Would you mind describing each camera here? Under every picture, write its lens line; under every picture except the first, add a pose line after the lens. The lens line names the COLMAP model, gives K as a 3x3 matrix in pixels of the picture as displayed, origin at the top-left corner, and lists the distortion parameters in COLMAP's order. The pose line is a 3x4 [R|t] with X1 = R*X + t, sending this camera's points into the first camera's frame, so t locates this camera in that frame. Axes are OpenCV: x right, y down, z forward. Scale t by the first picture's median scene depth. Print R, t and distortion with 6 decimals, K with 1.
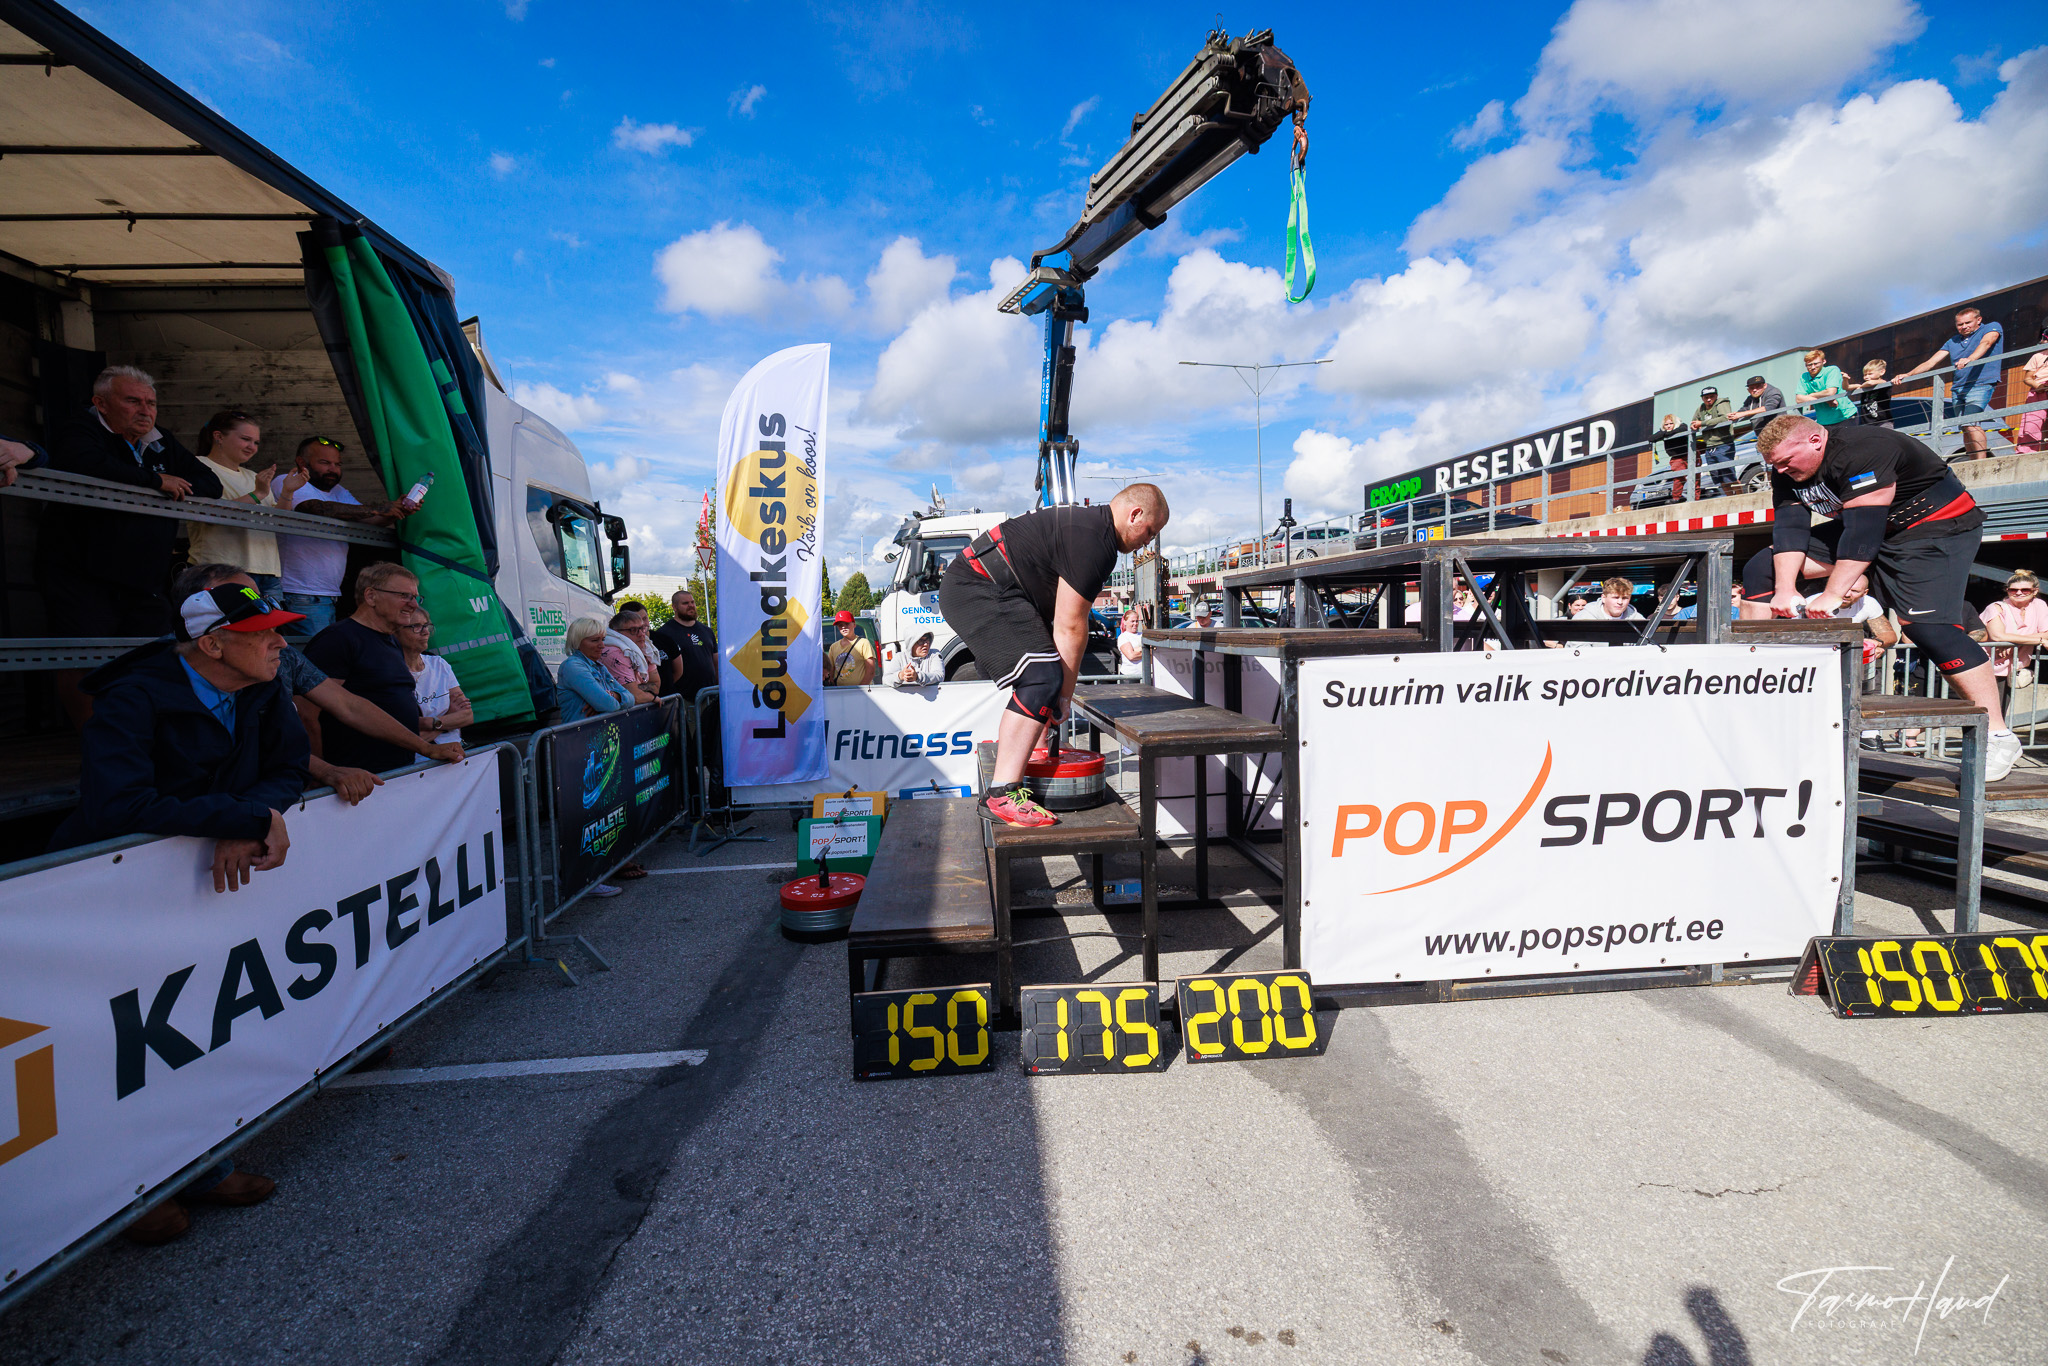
lens RADIAL K [[854.5, 0, 1019.2], [0, 854.5, 675.5], [0, 0, 1]] dist [0.000602, 0.000138]
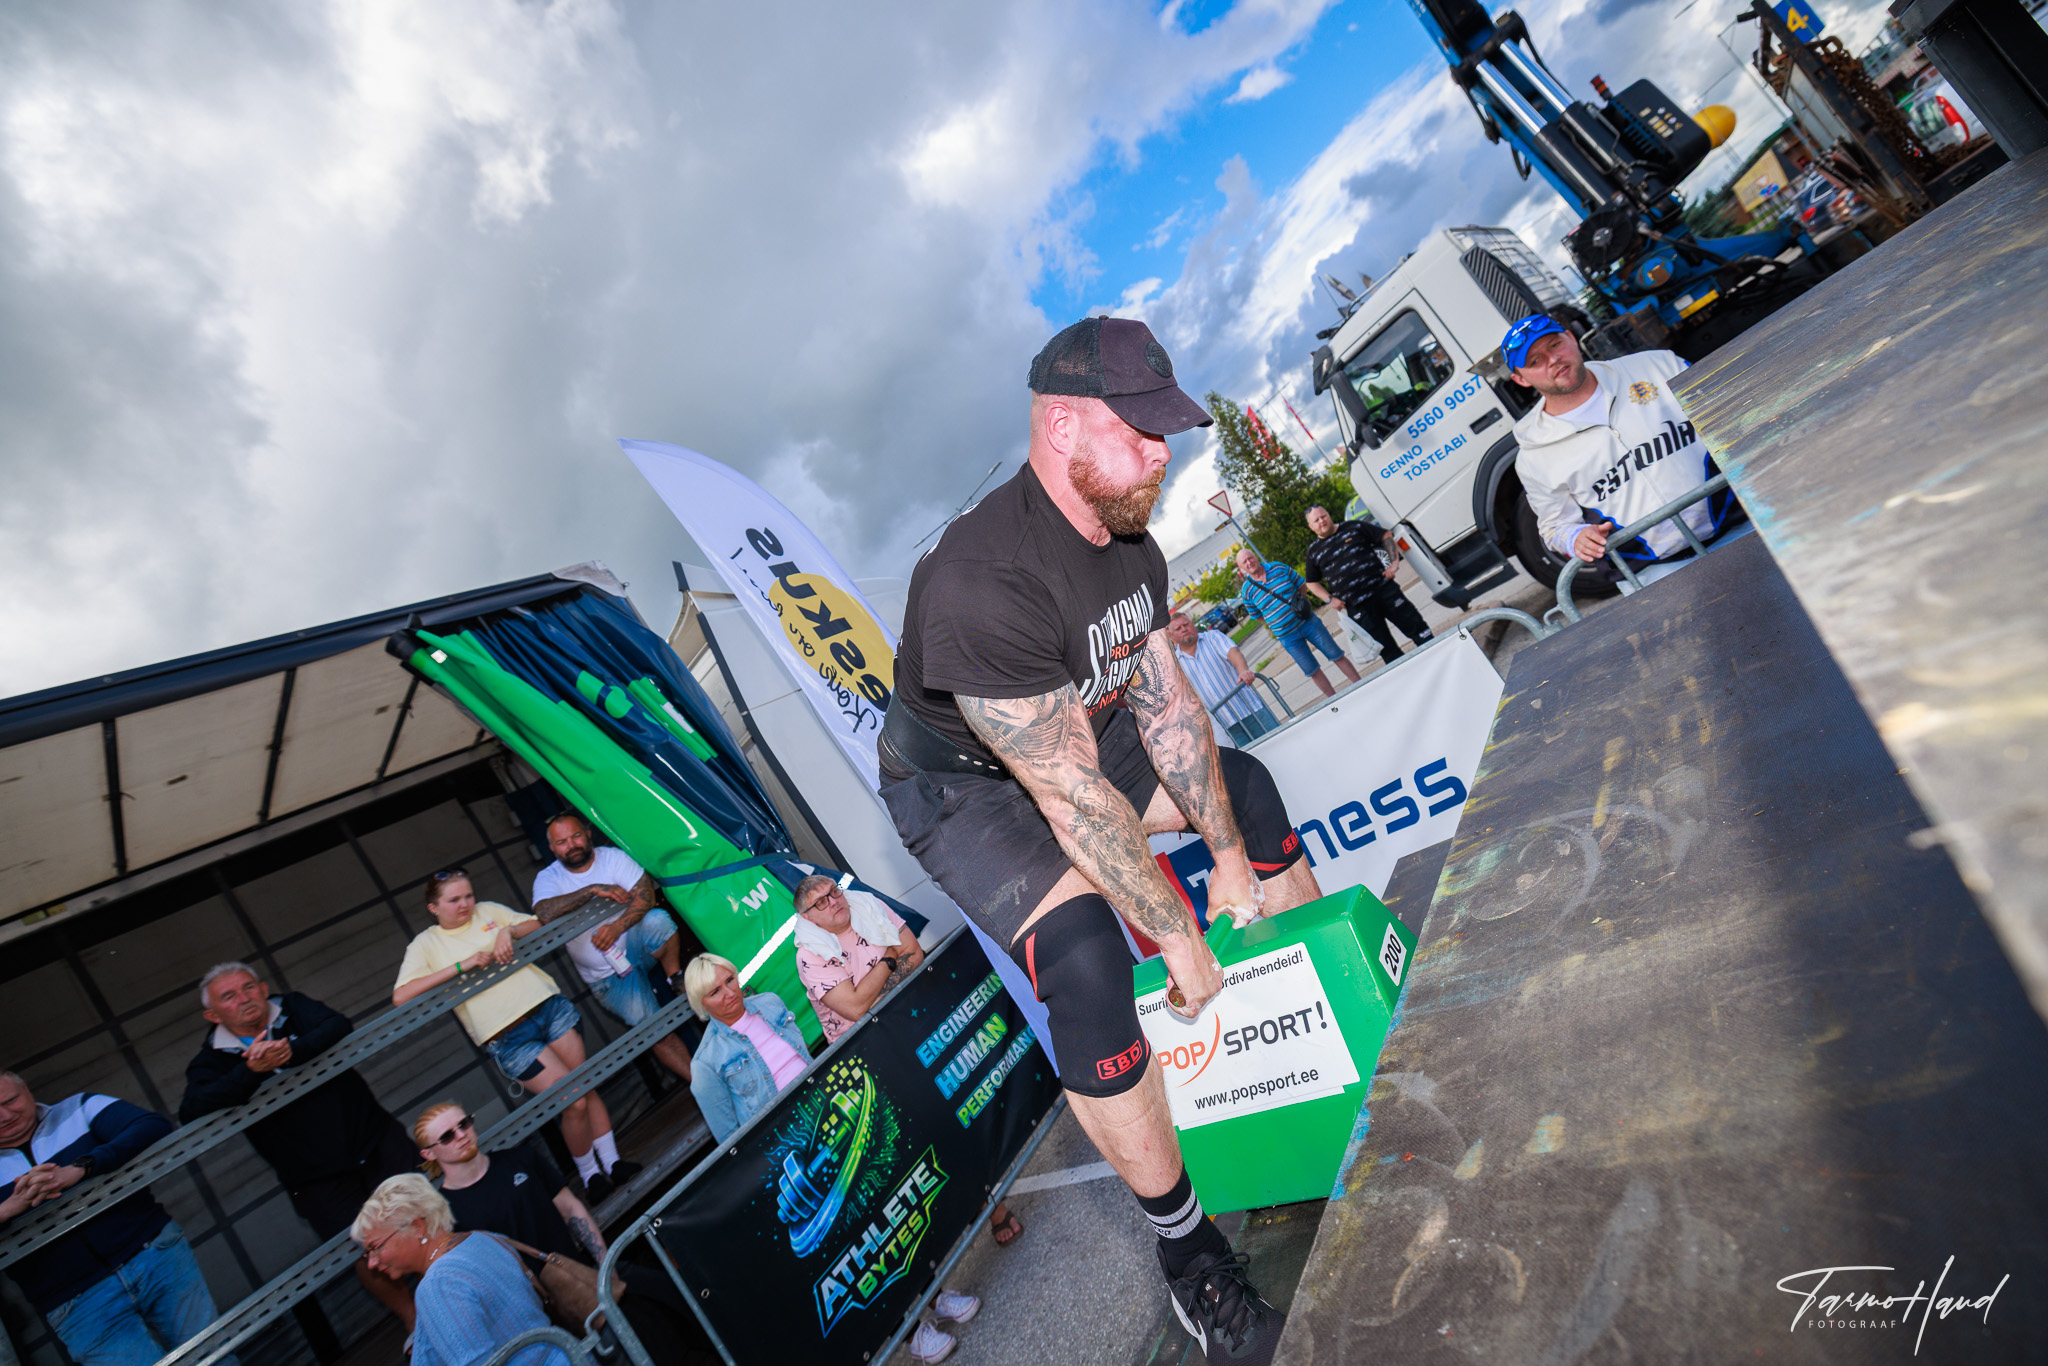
lens RADIAL K [[893.2, 0, 1014.7], [0, 893.2, 675.1], [0, 0, 1]] dist [-0.011440, 0.003304]
pose [[0.591239, -0.434473, -0.679463, 0.177862], [0.517296, 0.850650, -0.093809, -0.055847], [0.618742, -0.296020, 0.727688, 0.587637]]
